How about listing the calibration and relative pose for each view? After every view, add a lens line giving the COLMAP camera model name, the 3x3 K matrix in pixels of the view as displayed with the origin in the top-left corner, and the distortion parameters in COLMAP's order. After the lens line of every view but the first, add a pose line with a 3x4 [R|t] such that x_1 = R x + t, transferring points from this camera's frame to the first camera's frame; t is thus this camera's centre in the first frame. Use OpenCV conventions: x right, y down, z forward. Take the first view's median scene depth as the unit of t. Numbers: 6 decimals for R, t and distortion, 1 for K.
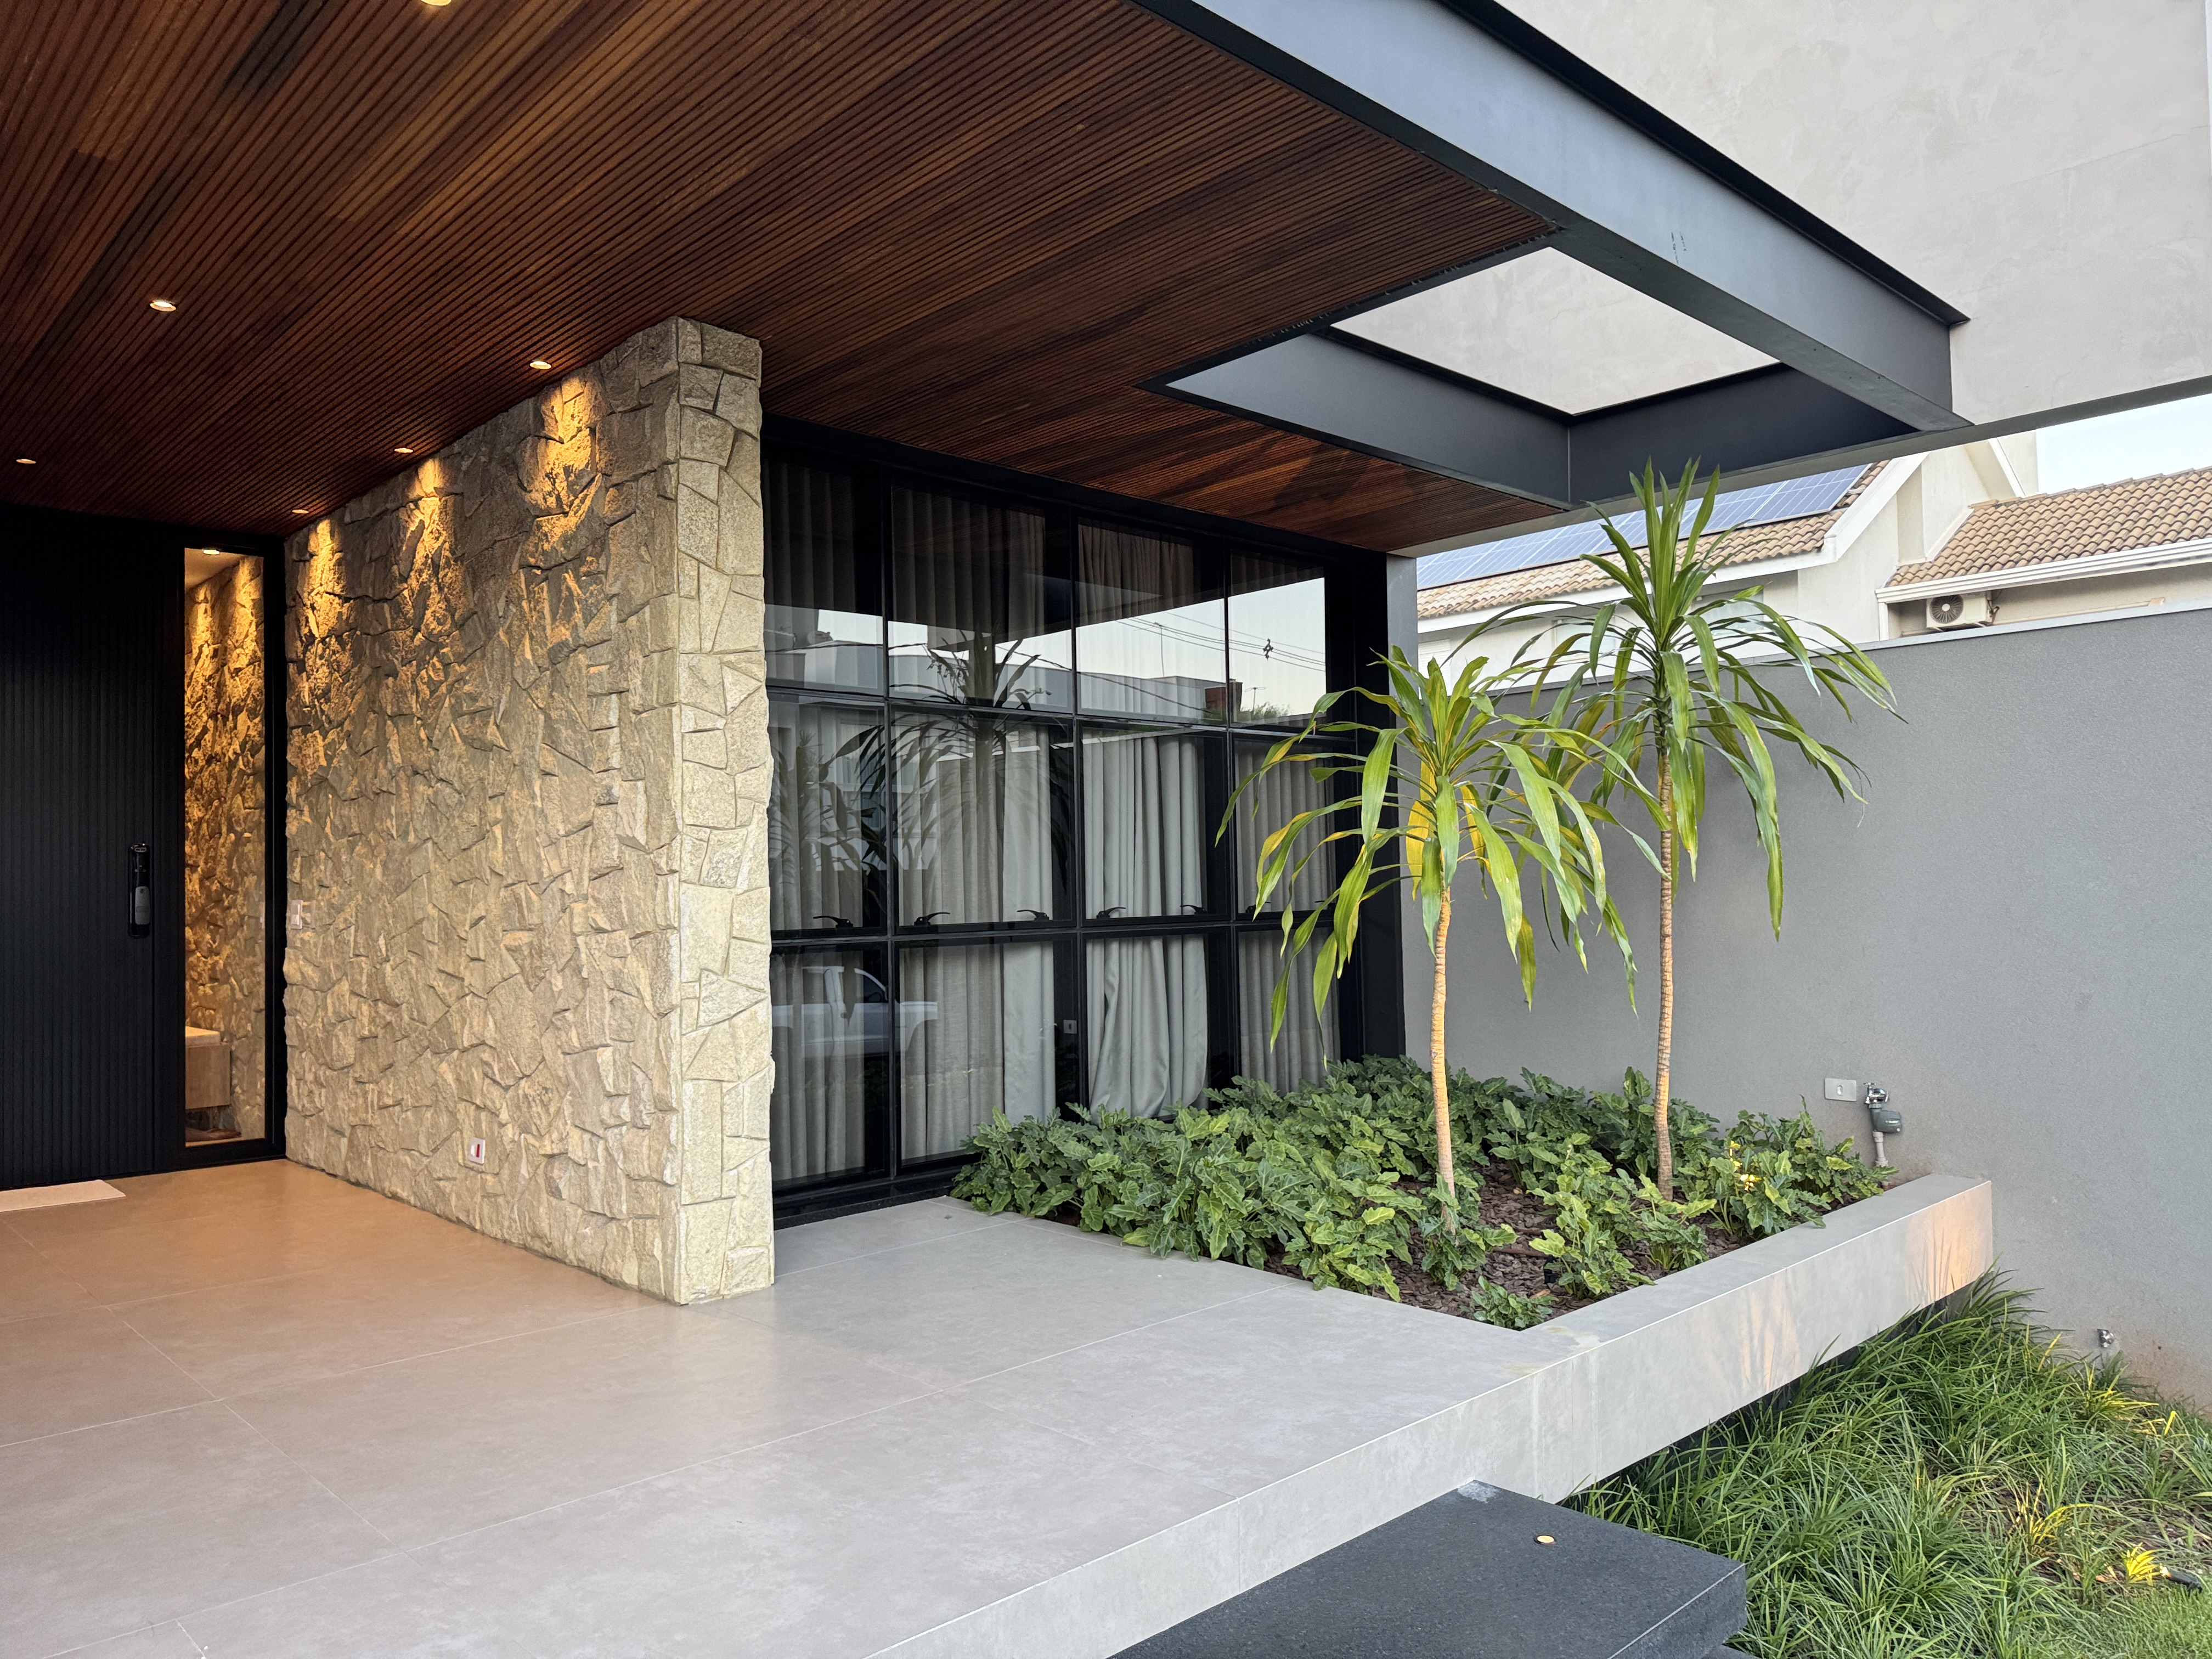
lens RADIAL K [[1552.1, 0, 1100.2], [0, 1552.1, 833.7], [0, 0, 1]] dist [0.057565, -0.009735]
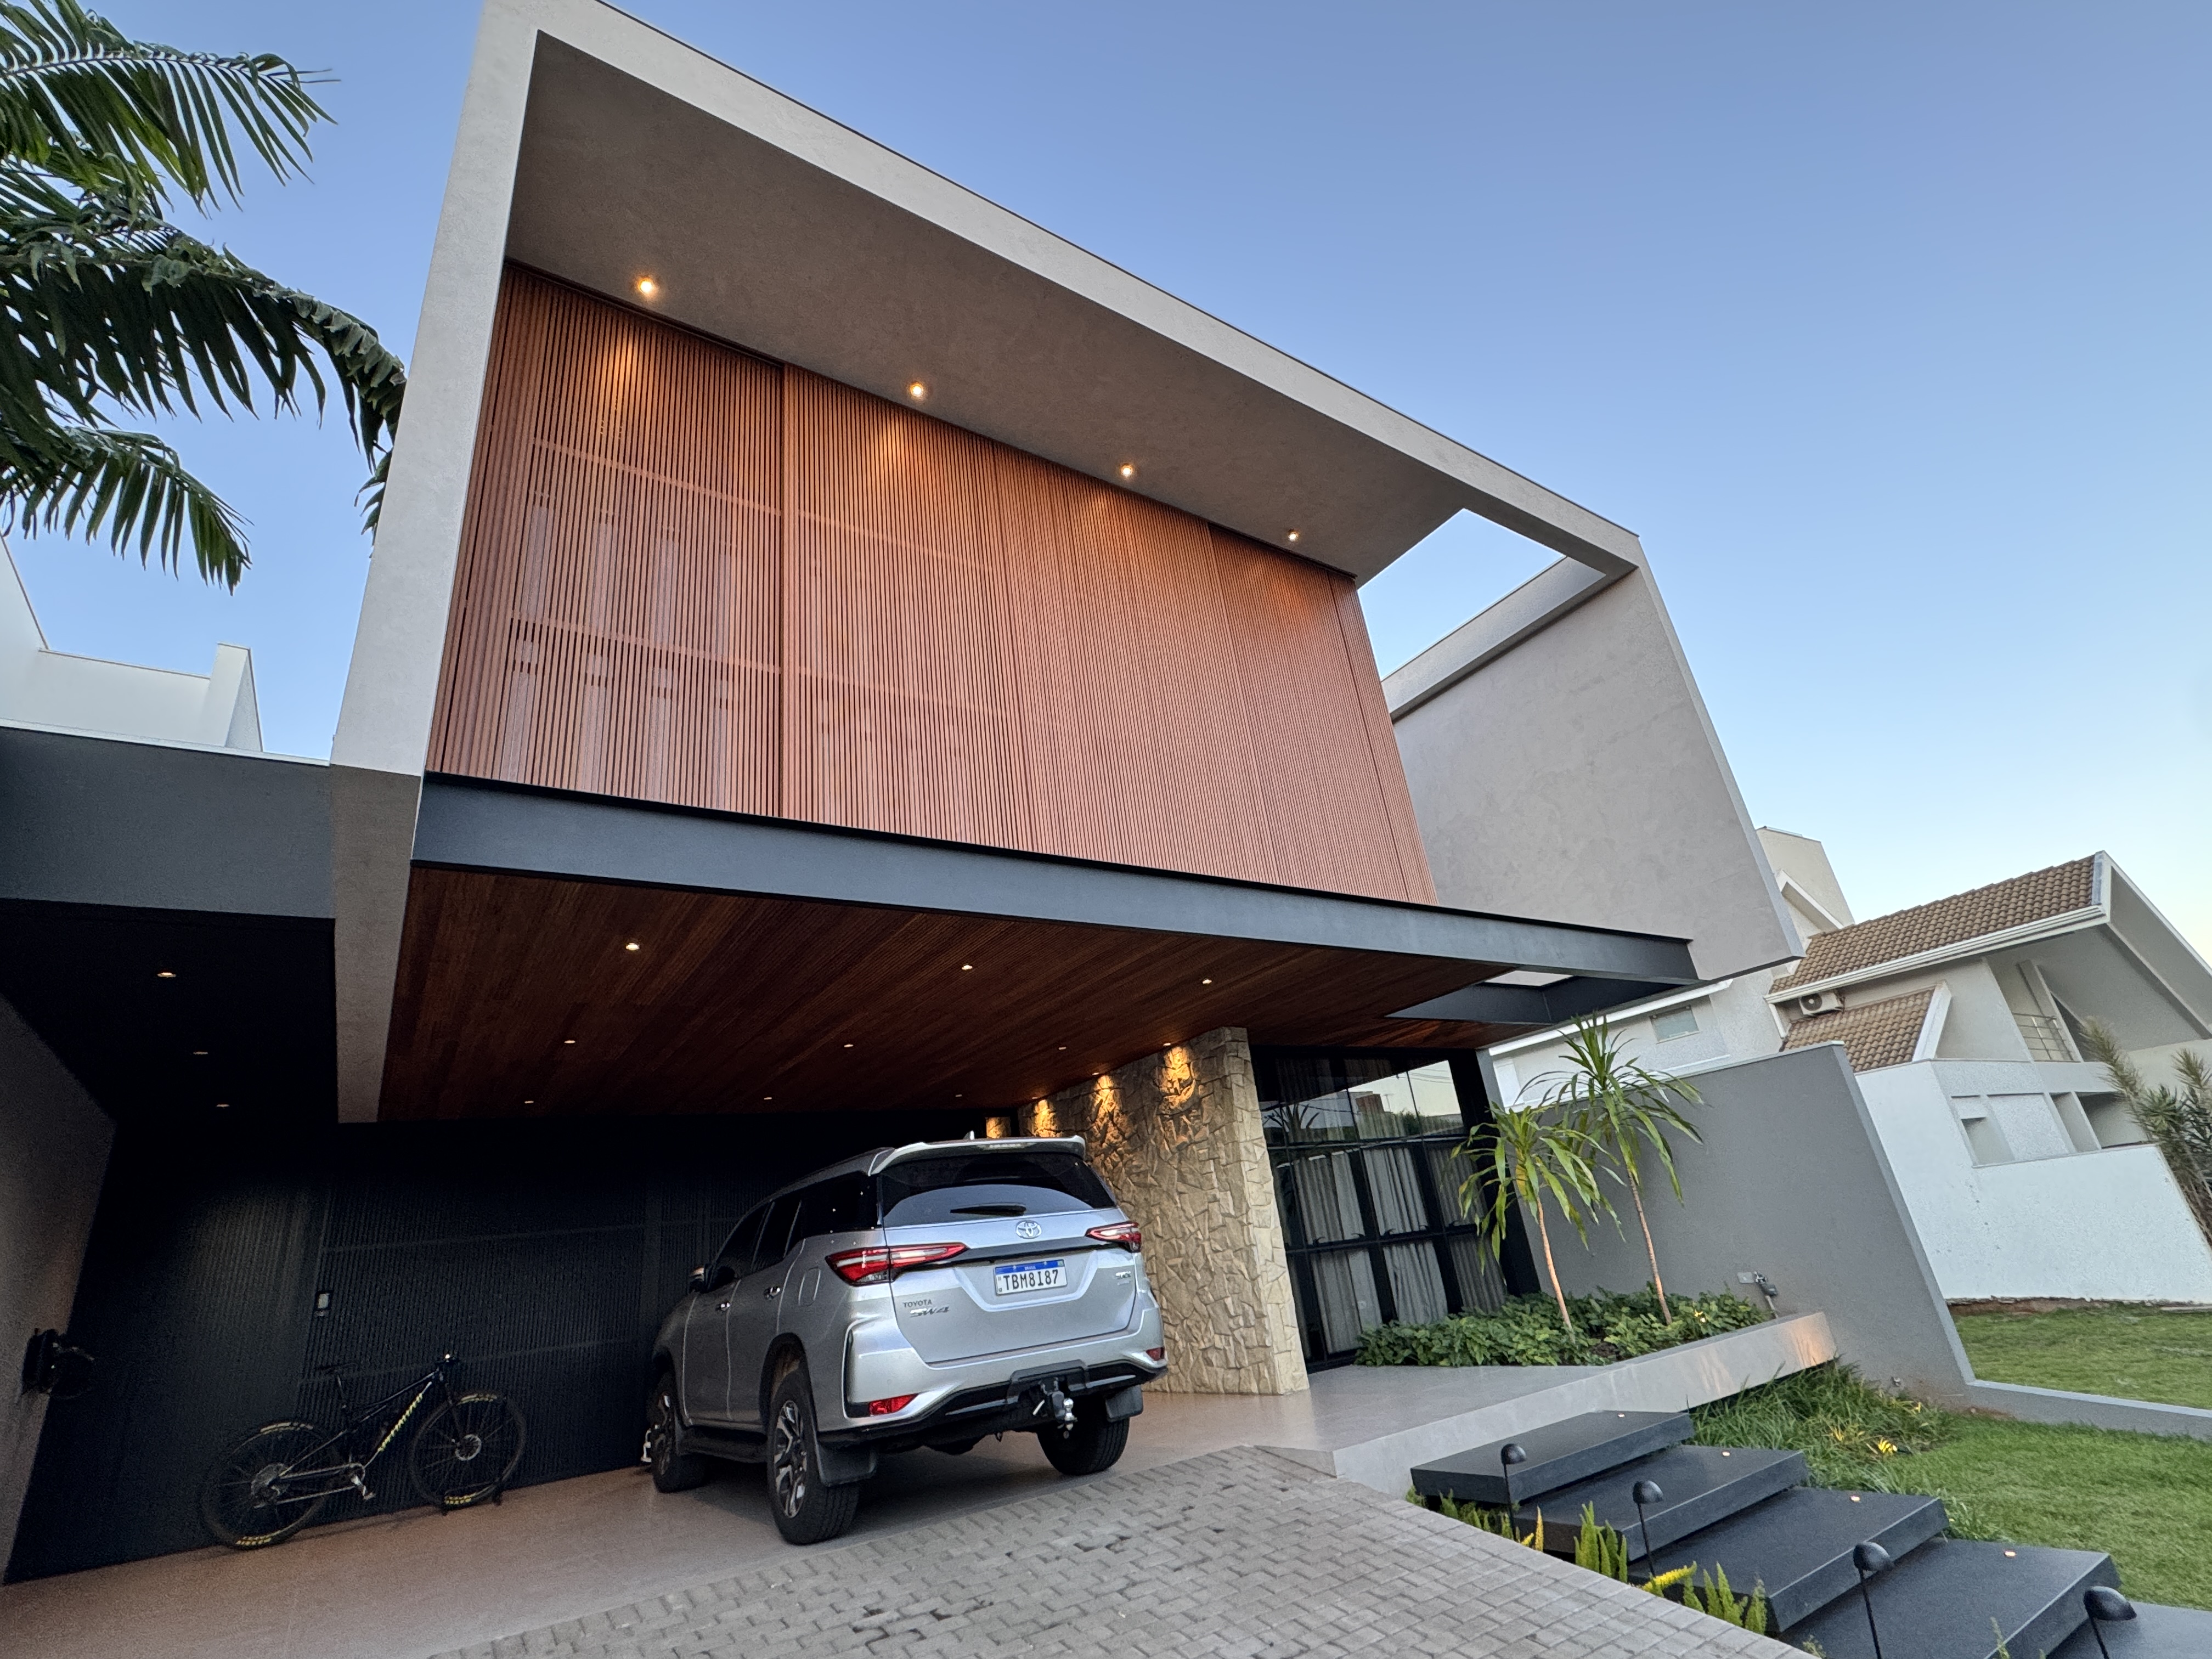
lens RADIAL K [[1046.3, 0, 1104.7], [0, 1046.3, 833.0], [0, 0, 1]] dist [0.001174, -0.000152]
pose [[0.981100, -0.156187, -0.114228, -0.175437], [0.106825, 0.929401, -0.353273, 0.007095], [0.161340, 0.334393, 0.928521, -0.864001]]
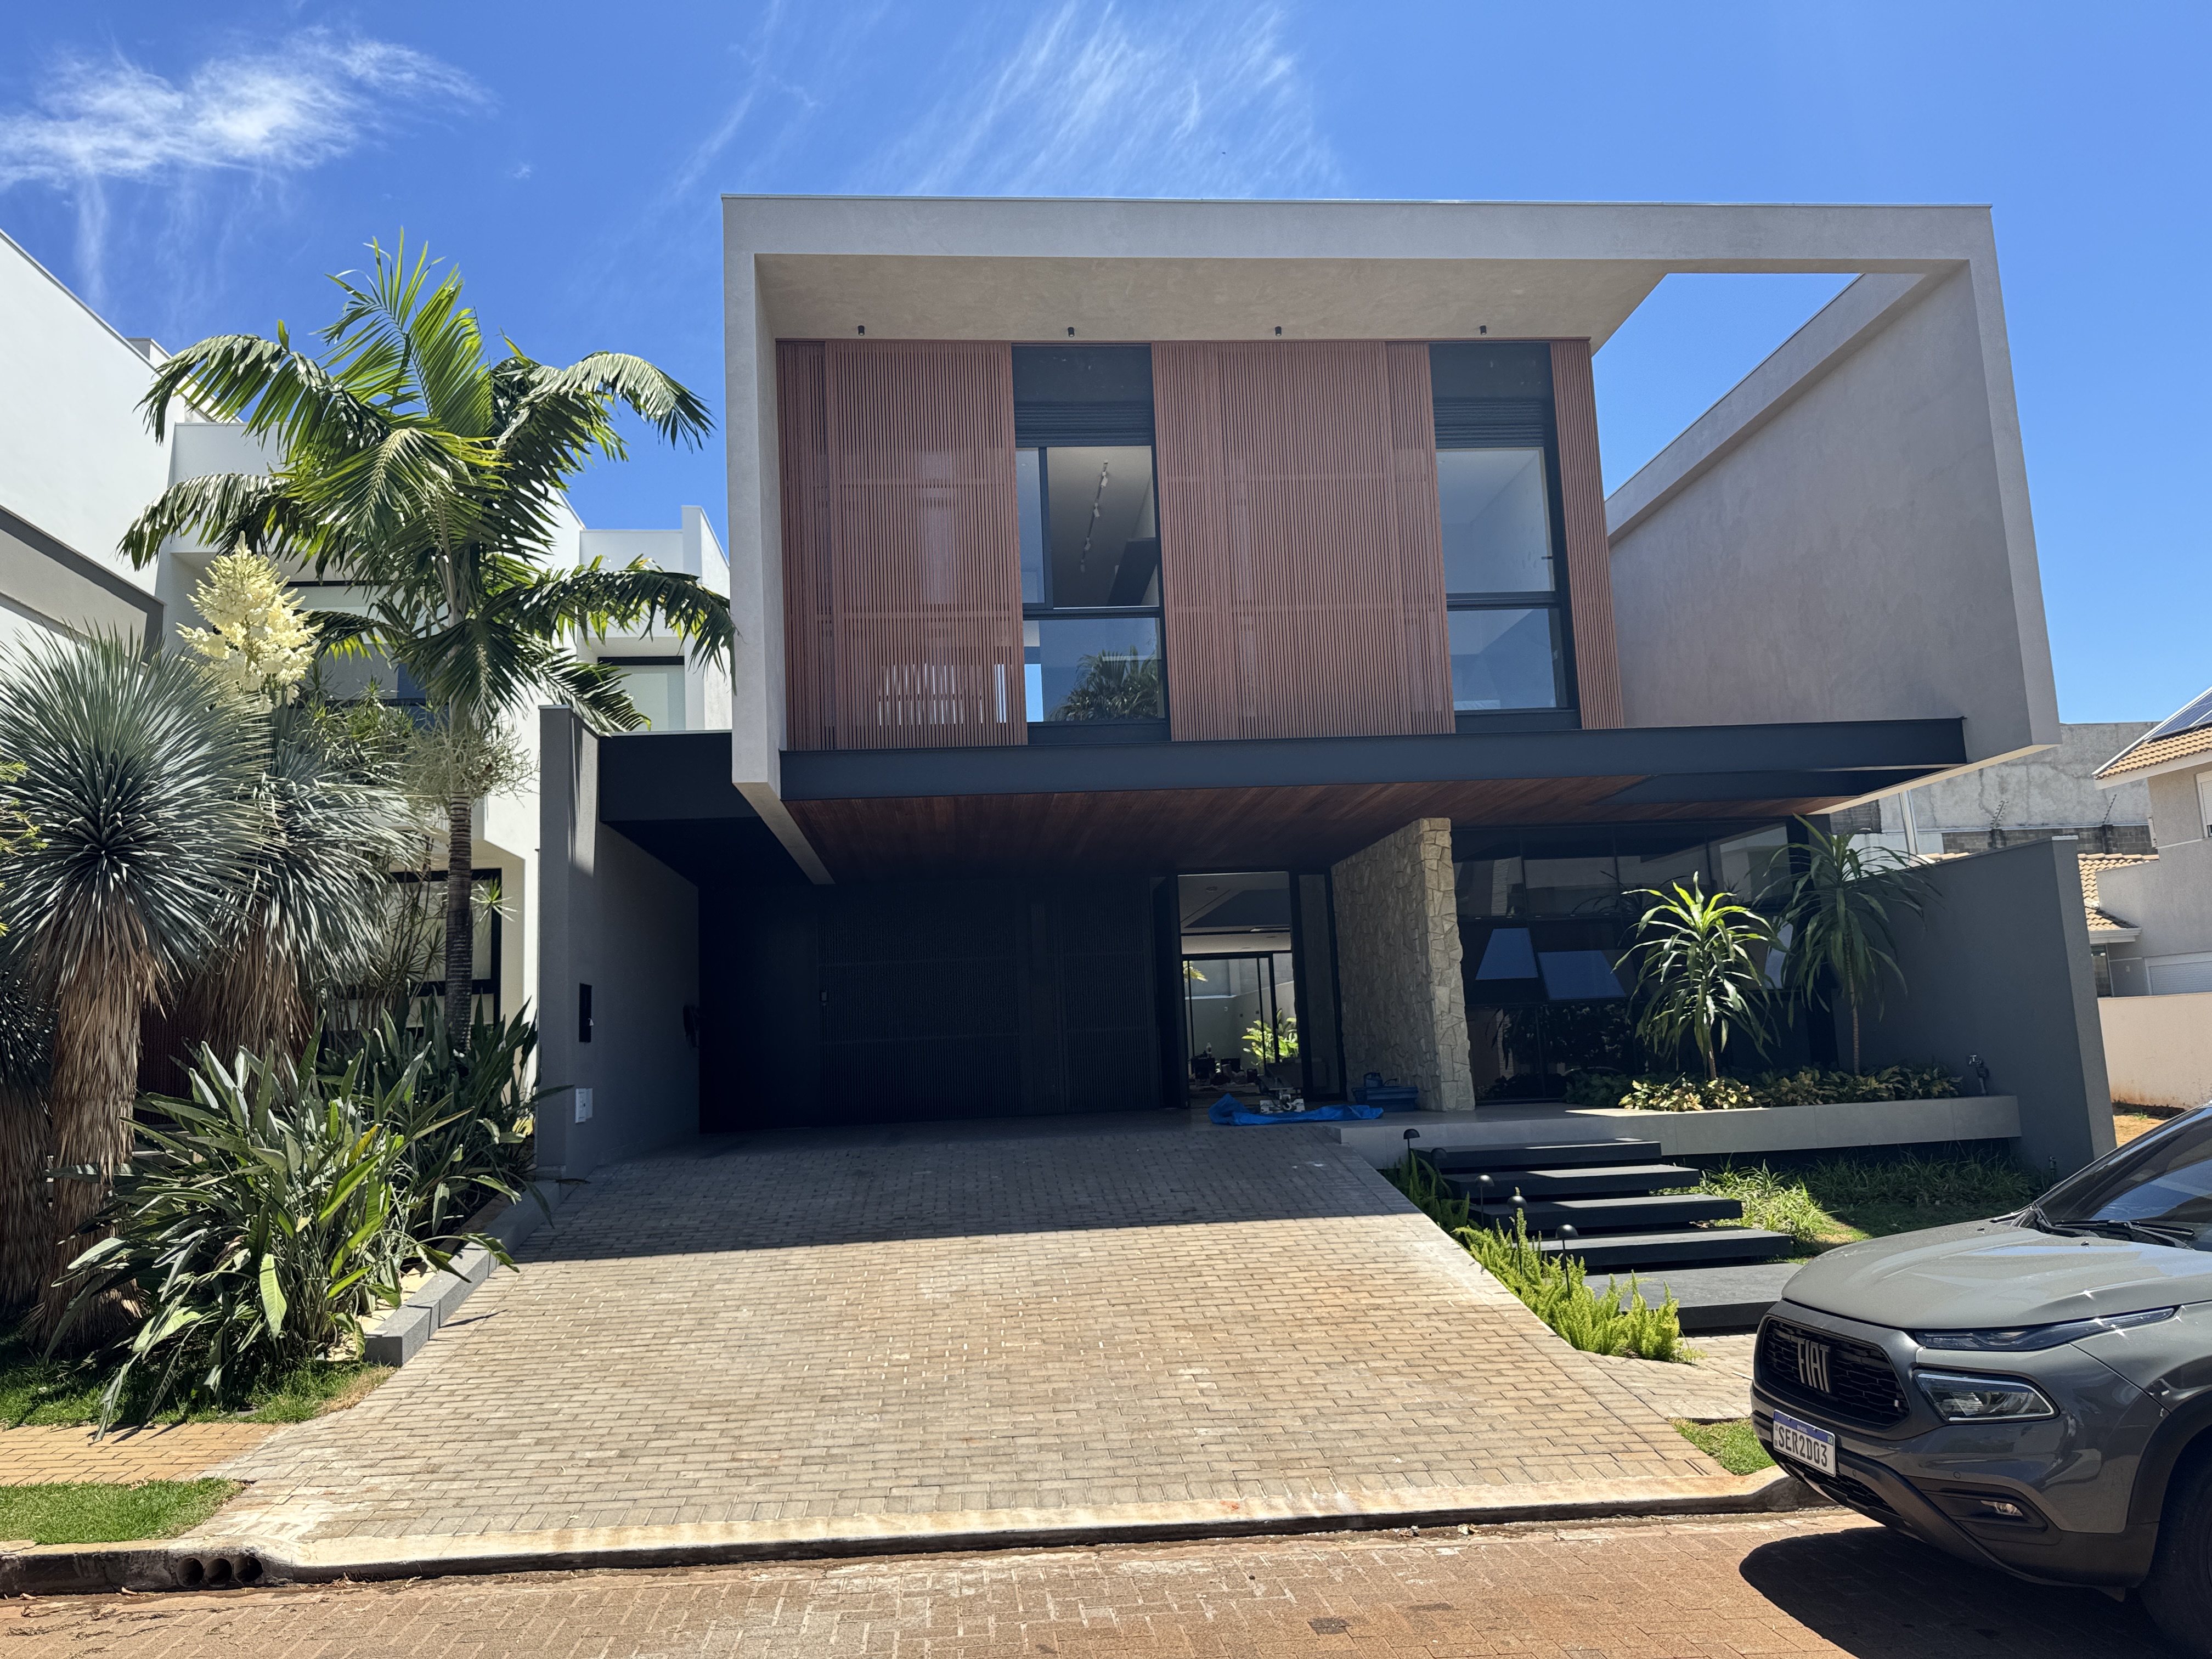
lens RADIAL K [[1552.1, 0, 1101.9], [0, 1552.1, 831.8], [0, 0, 1]] dist [0.057565, -0.009735]
pose [[0.795171, -0.106715, -0.596921, 1.017915], [0.057103, 0.993196, -0.101491, 0.001238], [0.603691, 0.046616, 0.795854, -1.797086]]
